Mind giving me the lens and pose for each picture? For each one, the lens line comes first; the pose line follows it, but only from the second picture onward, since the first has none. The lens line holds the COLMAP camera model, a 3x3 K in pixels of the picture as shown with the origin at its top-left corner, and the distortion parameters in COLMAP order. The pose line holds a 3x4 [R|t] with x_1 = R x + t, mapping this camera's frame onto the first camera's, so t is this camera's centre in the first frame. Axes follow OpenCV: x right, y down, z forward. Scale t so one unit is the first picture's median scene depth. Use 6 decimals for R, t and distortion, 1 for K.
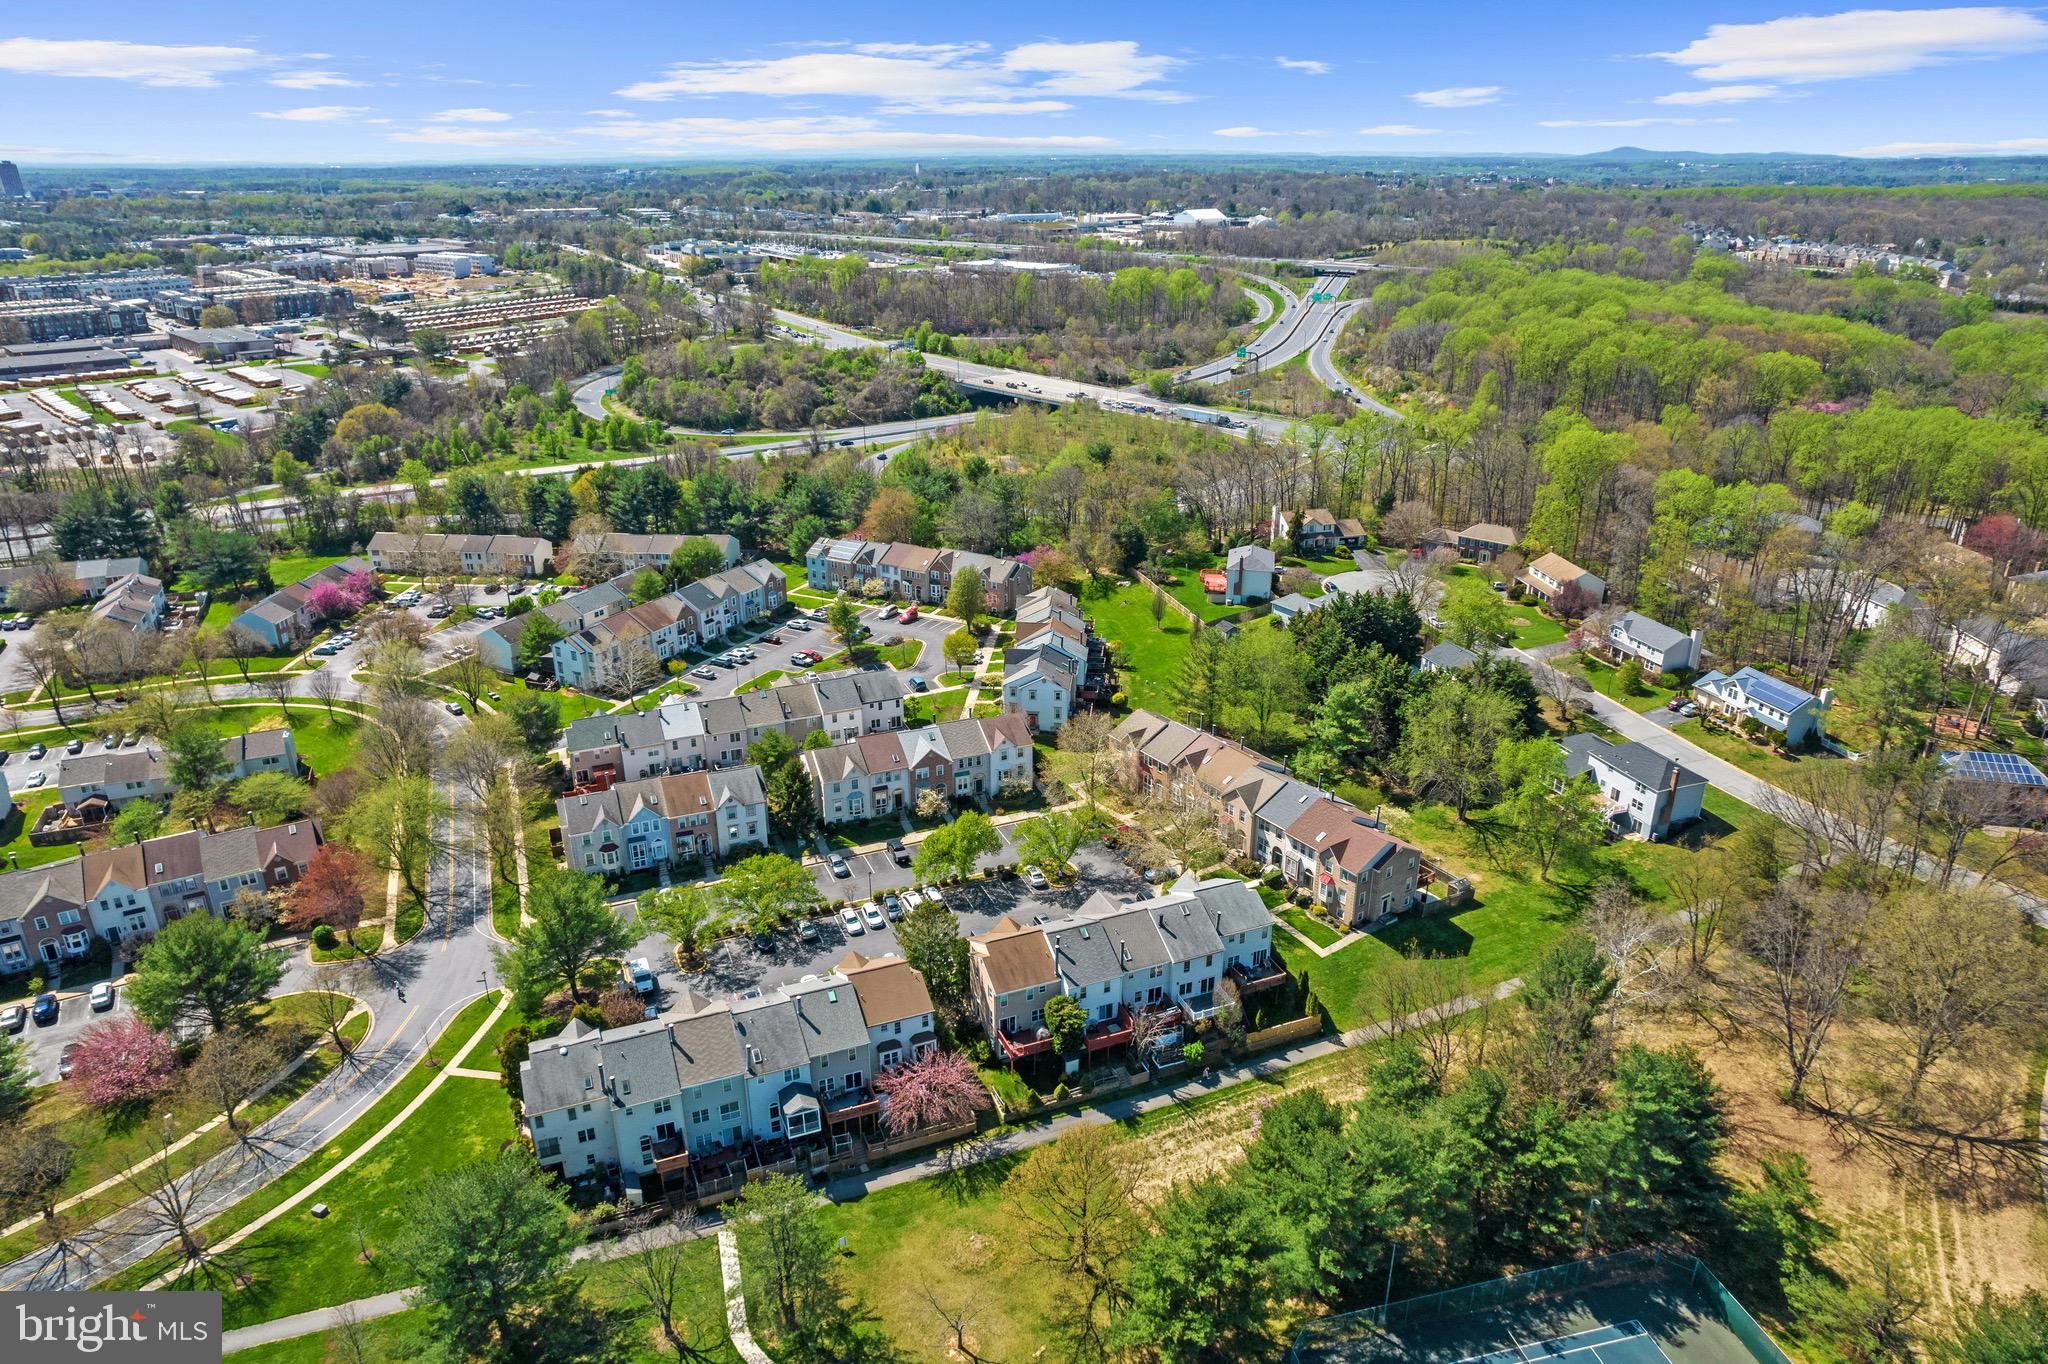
lens RADIAL K [[1312.4, 0, 1025.1], [0, 1312.4, 714.5], [0, 0, 1]] dist [-0.074466, 0.065614]
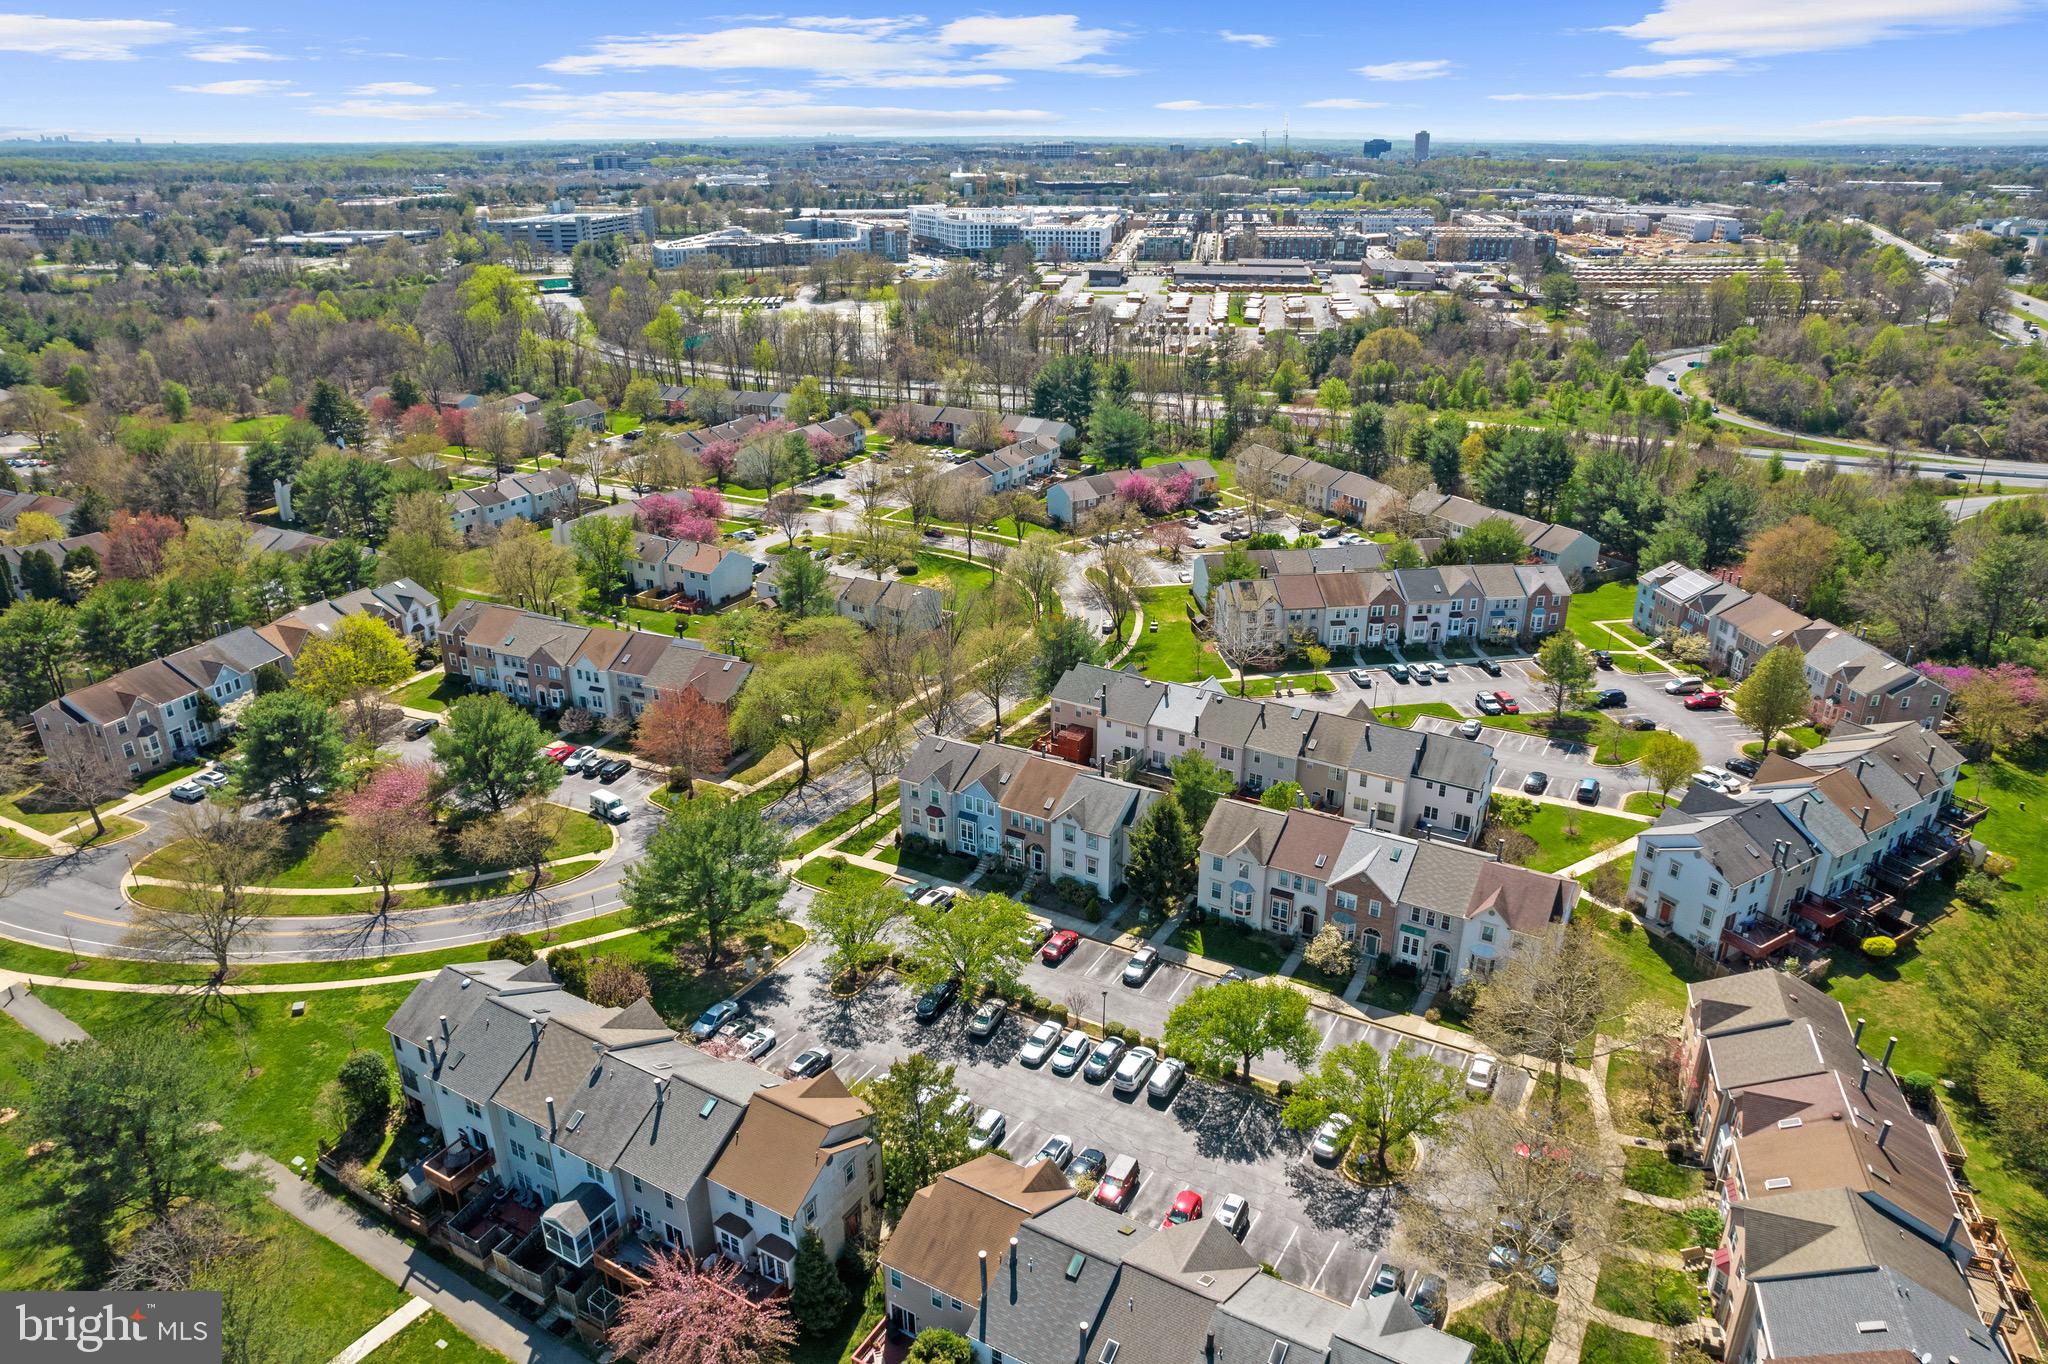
lens RADIAL K [[1312.4, 0, 1040.0], [0, 1312.4, 723.7], [0, 0, 1]] dist [-0.074466, 0.065614]
pose [[0.608691, 0.330388, -0.721345, 0.304064], [-0.316836, 0.934754, 0.160778, -0.105225], [0.727399, 0.130684, 0.673656, 0.537665]]
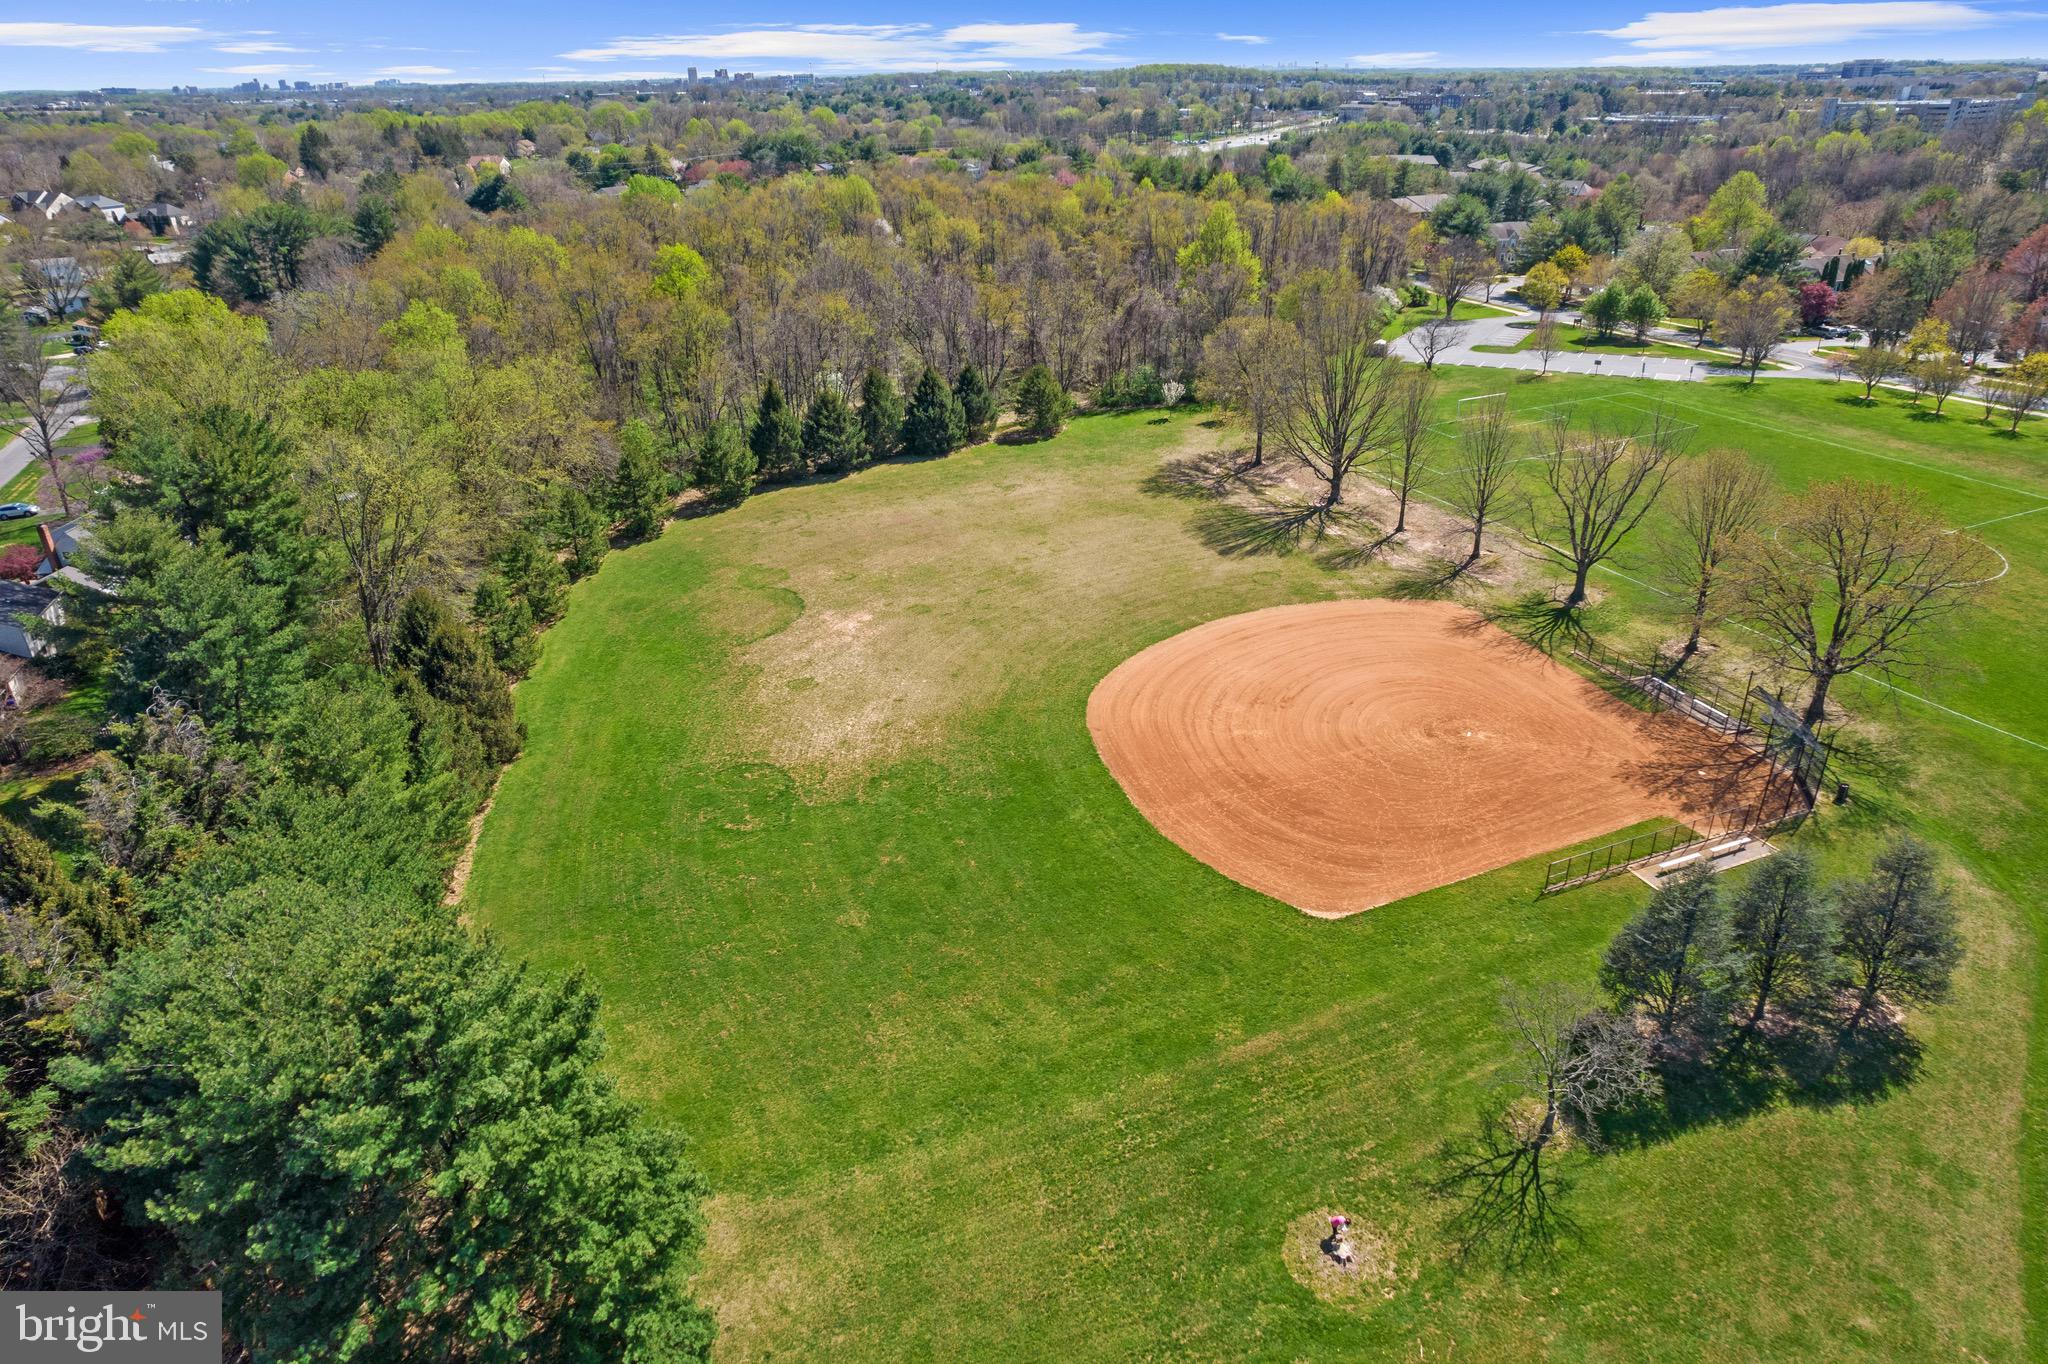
lens RADIAL K [[1312.4, 0, 1030.4], [0, 1312.4, 698.3], [0, 0, 1]] dist [-0.074466, 0.065614]
pose [[-0.119660, 0.437128, -0.891404, 0.263753], [-0.385583, 0.806913, 0.447456, 0.418882], [0.914881, 0.397253, 0.071994, -0.180983]]
